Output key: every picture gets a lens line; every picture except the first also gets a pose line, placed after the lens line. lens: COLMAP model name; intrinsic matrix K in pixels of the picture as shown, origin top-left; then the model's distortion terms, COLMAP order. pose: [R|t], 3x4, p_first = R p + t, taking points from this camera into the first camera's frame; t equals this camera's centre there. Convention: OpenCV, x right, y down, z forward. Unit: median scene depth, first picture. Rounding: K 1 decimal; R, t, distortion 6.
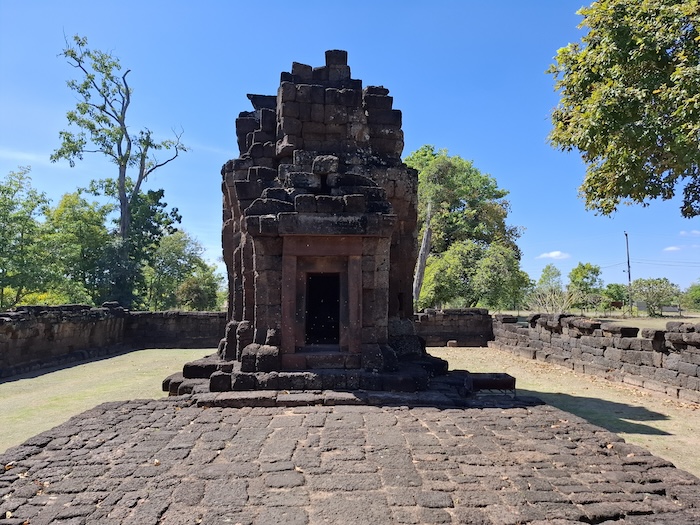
lens RADIAL K [[512.2, 0, 350.0], [0, 512.2, 262.5], [0, 0, 1]] dist [0.107867, -0.121225]
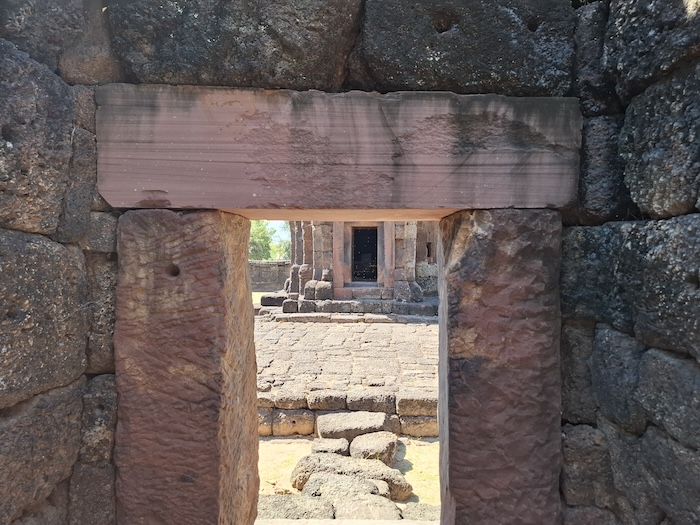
lens RADIAL K [[512.2, 0, 350.0], [0, 512.2, 262.5], [0, 0, 1]] dist [0.107867, -0.121225]
pose [[0.995732, 0.000346, -0.092291, 0.032202], [0.008023, 0.995884, 0.090285, -0.007352], [0.091943, -0.090640, 0.991630, -0.310936]]
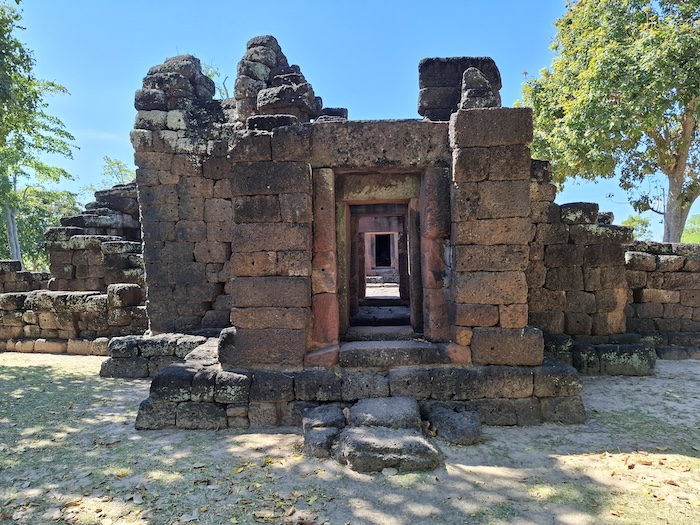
lens RADIAL K [[512.2, 0, 350.0], [0, 512.2, 262.5], [0, 0, 1]] dist [0.107867, -0.121225]
pose [[0.992103, -0.023207, -0.123264, 0.080852], [0.032443, 0.996770, 0.073462, -0.025904], [0.121161, -0.076881, 0.989651, -1.279415]]
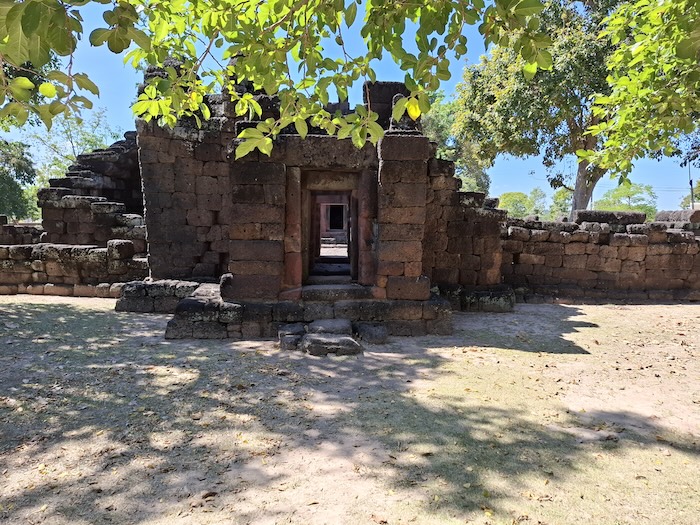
lens RADIAL K [[500.0, 0, 347.1], [0, 500.0, 250.9], [0, 0, 1]] dist [0.215200, -0.000103]
pose [[0.999127, 0.006790, -0.041227, 0.112915], [-0.001276, 0.991206, 0.132325, -0.073929], [0.041763, -0.132157, 0.990349, -1.614587]]
